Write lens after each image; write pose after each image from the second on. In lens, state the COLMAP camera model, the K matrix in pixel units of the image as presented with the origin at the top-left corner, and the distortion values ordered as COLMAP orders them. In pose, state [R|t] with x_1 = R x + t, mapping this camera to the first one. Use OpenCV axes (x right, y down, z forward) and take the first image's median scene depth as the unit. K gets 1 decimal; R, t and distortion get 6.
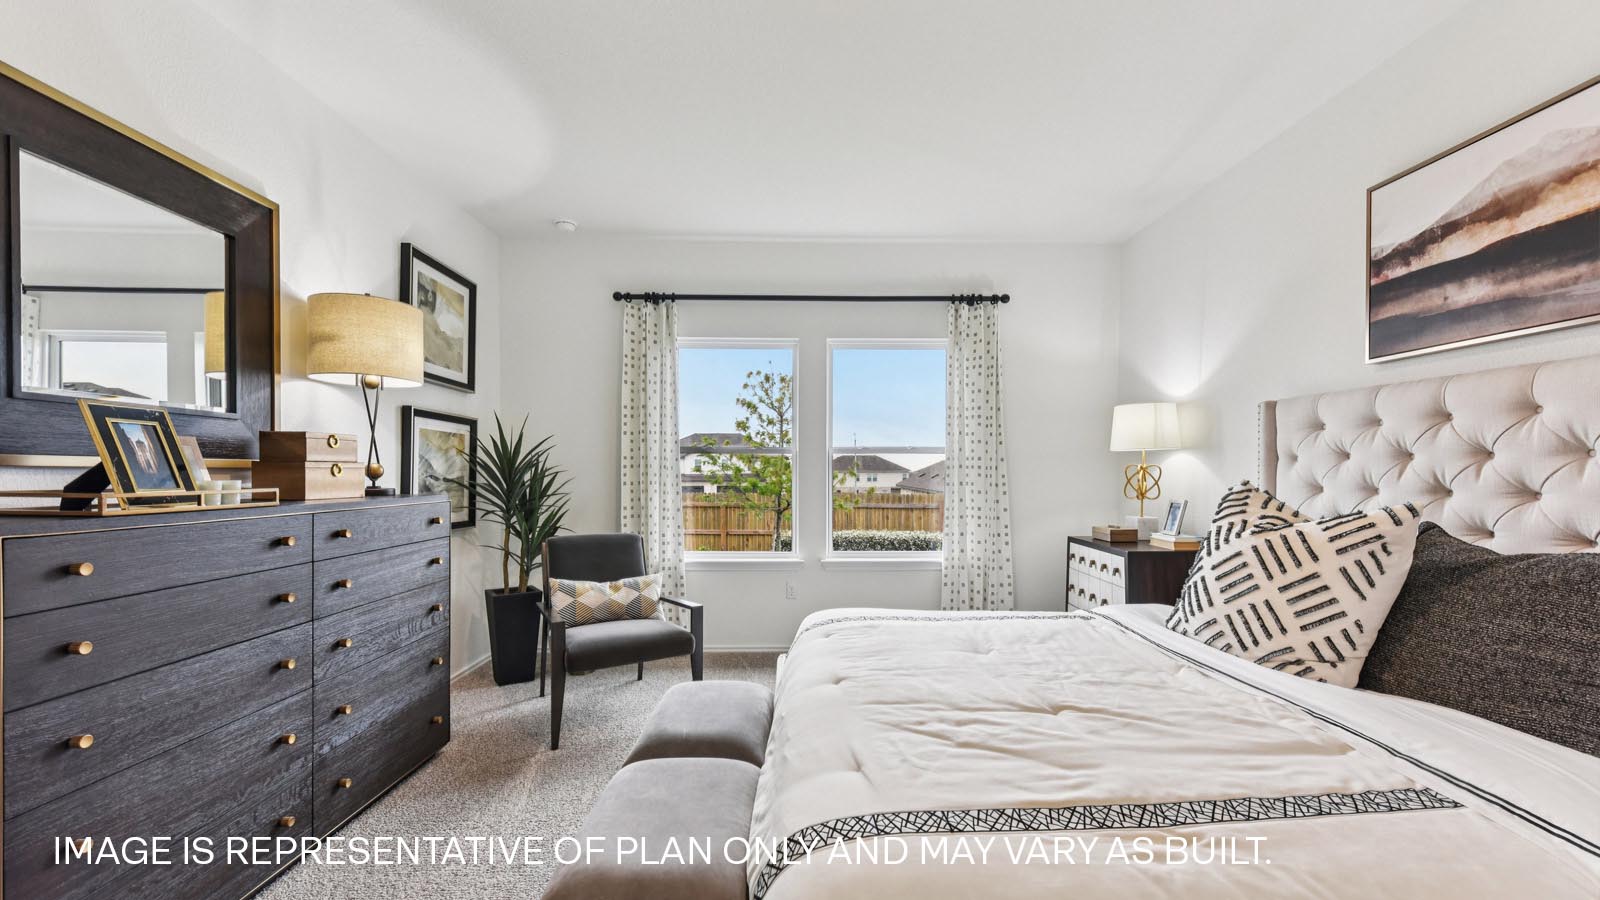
lens RADIAL K [[634.6, 0, 811.9], [0, 634.6, 470.7], [0, 0, 1]] dist [0.005438, -0.000772]
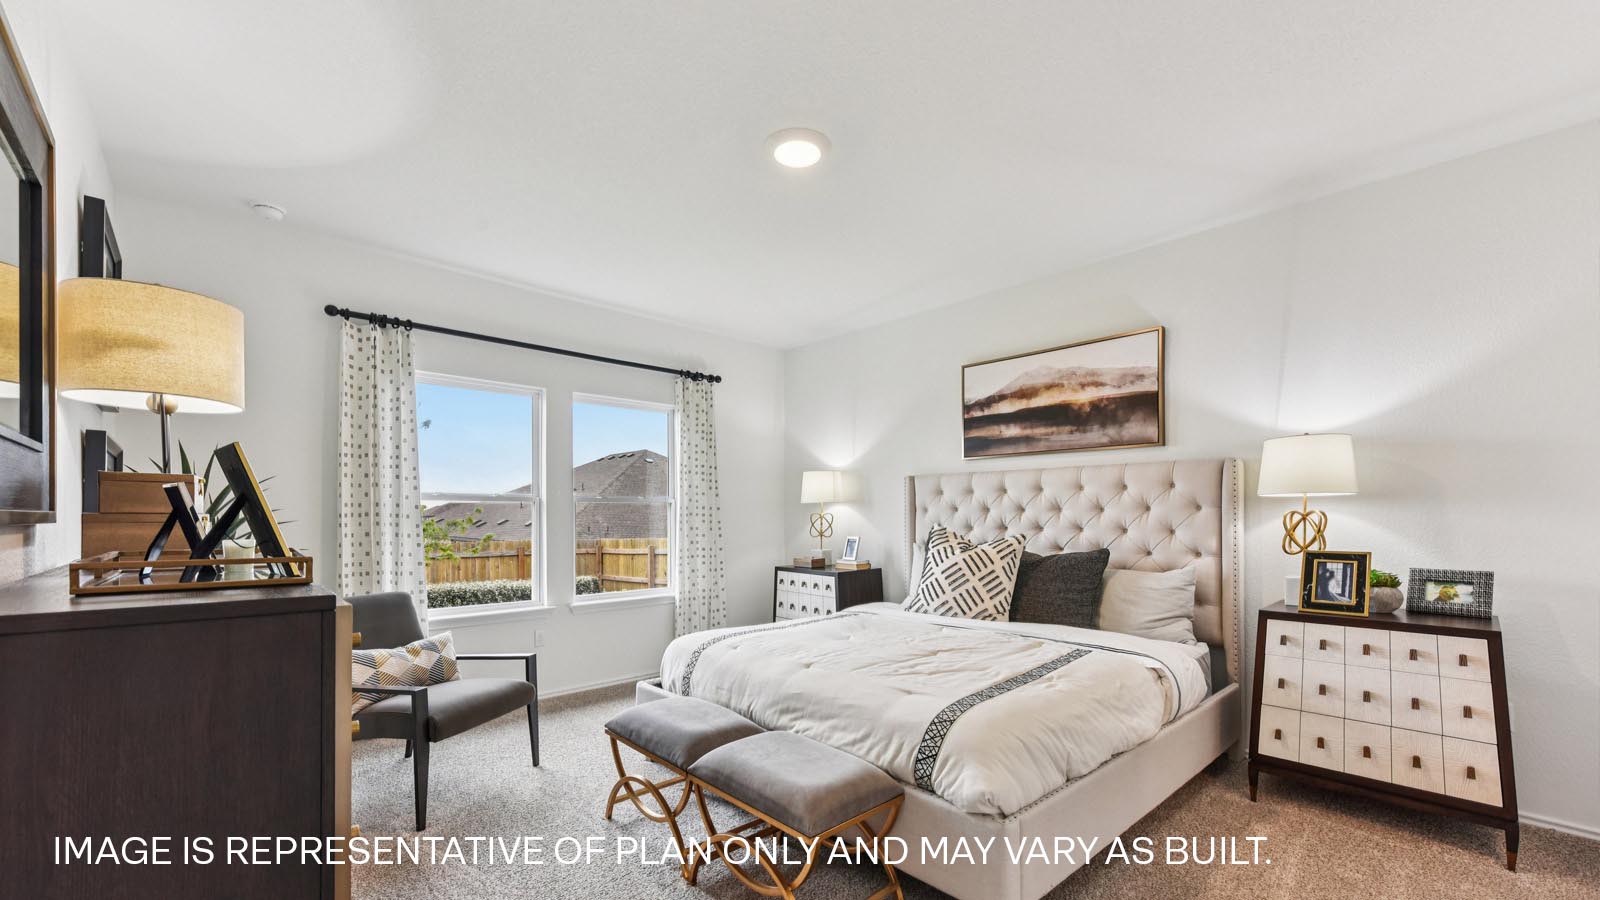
lens RADIAL K [[640.1, 0, 799.5], [0, 640.1, 505.2], [0, 0, 1]] dist [0.008249, -0.000068]
pose [[0.737875, 0.006996, 0.674901, -0.761400], [0.002800, 0.999906, -0.013427, -0.012296], [-0.674931, 0.011797, 0.737786, -0.053622]]
